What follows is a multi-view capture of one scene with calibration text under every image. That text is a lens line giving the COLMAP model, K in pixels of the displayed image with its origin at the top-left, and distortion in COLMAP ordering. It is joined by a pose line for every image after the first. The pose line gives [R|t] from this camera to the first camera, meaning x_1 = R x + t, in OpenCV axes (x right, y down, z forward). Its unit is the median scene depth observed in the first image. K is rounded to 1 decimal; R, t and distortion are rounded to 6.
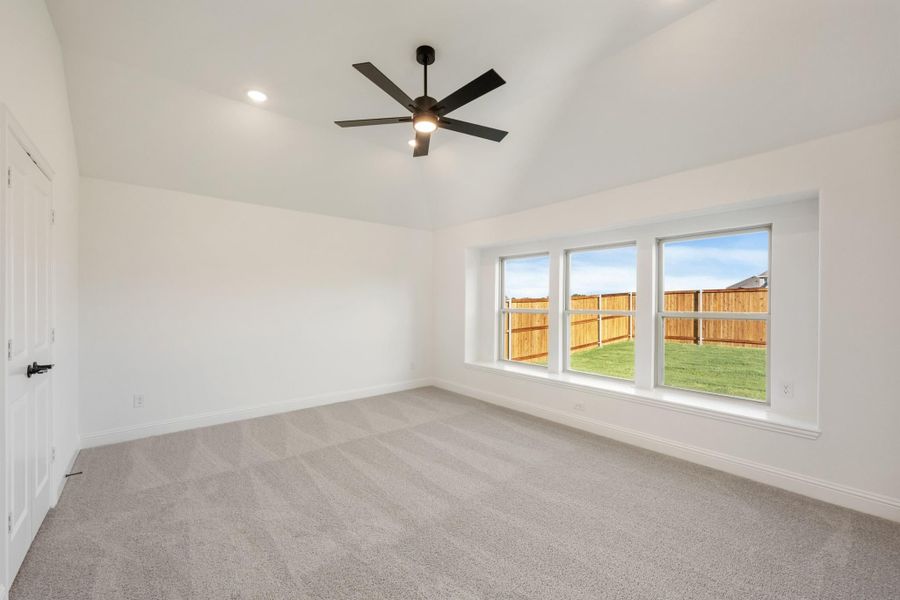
lens RADIAL K [[376.7, 0, 453.7], [0, 376.7, 304.5], [0, 0, 1]] dist [-0.003451, -0.000073]
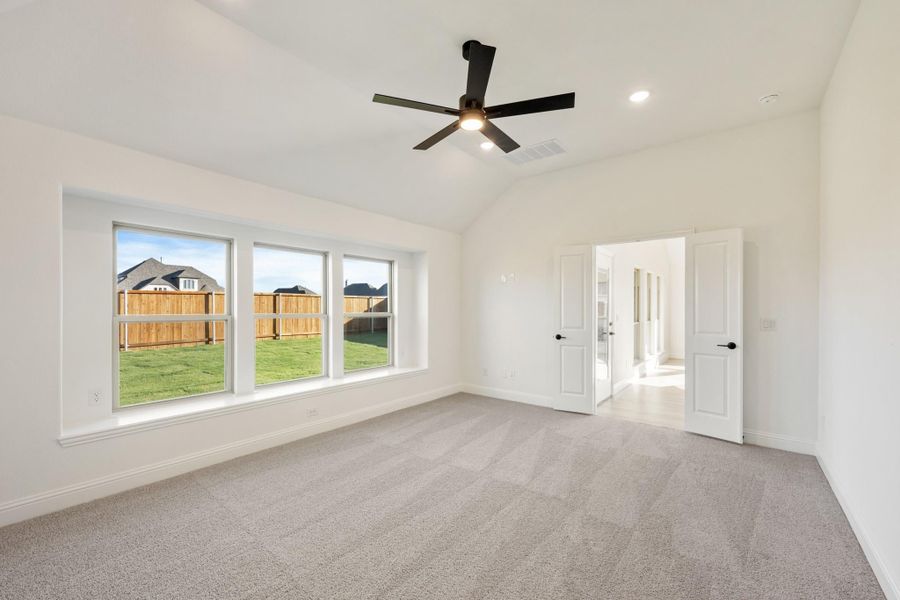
lens RADIAL K [[376.7, 0, 451.3], [0, 376.7, 302.5], [0, 0, 1]] dist [-0.003451, -0.000073]
pose [[-0.211452, 0.002521, 0.977385, -0.514694], [0.005396, 0.999984, -0.001412, -0.006457], [-0.977373, 0.004975, -0.211463, 0.636585]]
